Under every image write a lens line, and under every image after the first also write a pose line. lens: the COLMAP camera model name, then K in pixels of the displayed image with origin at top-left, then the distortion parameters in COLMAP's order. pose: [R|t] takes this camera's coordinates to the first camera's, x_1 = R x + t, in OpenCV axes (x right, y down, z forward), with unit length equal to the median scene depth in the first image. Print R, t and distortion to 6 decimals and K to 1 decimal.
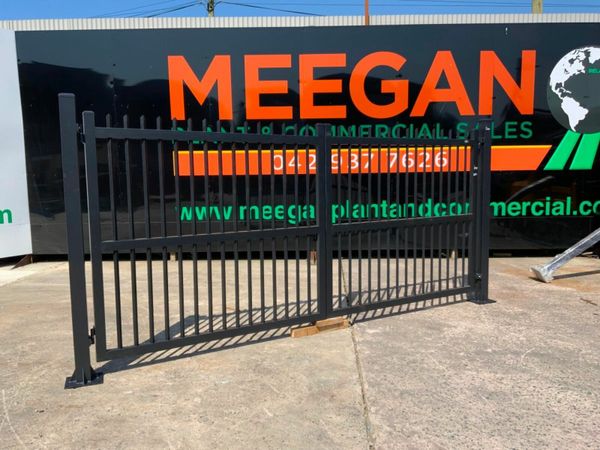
lens RADIAL K [[497.4, 0, 300.0], [0, 497.4, 225.0], [0, 0, 1]] dist [0.070728, -0.133983]
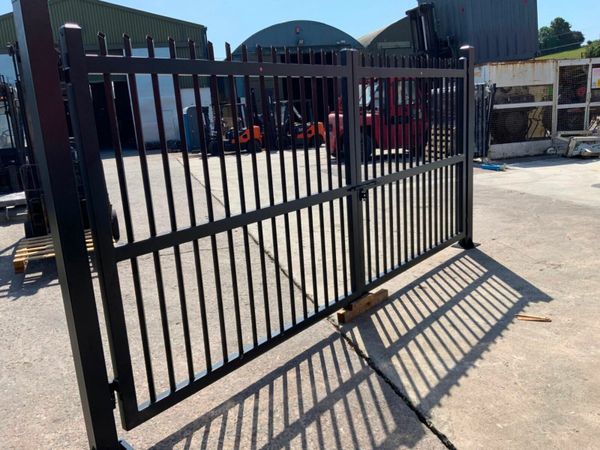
lens RADIAL K [[502.7, 0, 300.0], [0, 502.7, 225.0], [0, 0, 1]] dist [-0.000551, -0.008024]
pose [[-0.937543, 0.148231, -0.314708, 0.223776], [0.040779, 0.945265, 0.323746, -0.112935], [0.345471, 0.290692, -0.892271, 0.976821]]
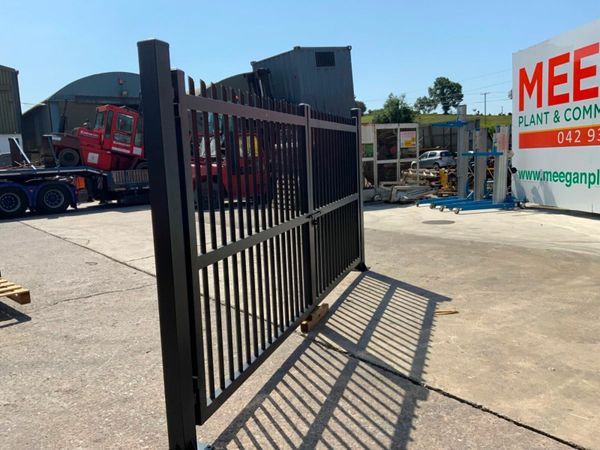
lens RADIAL K [[501.1, 0, 300.0], [0, 501.1, 225.0], [0, 0, 1]] dist [0.043794, -0.083375]
pose [[-0.751746, 0.133667, -0.645764, 0.391087], [-0.020205, 0.974114, 0.225153, -0.108093], [0.659143, 0.182305, -0.729586, 0.970276]]
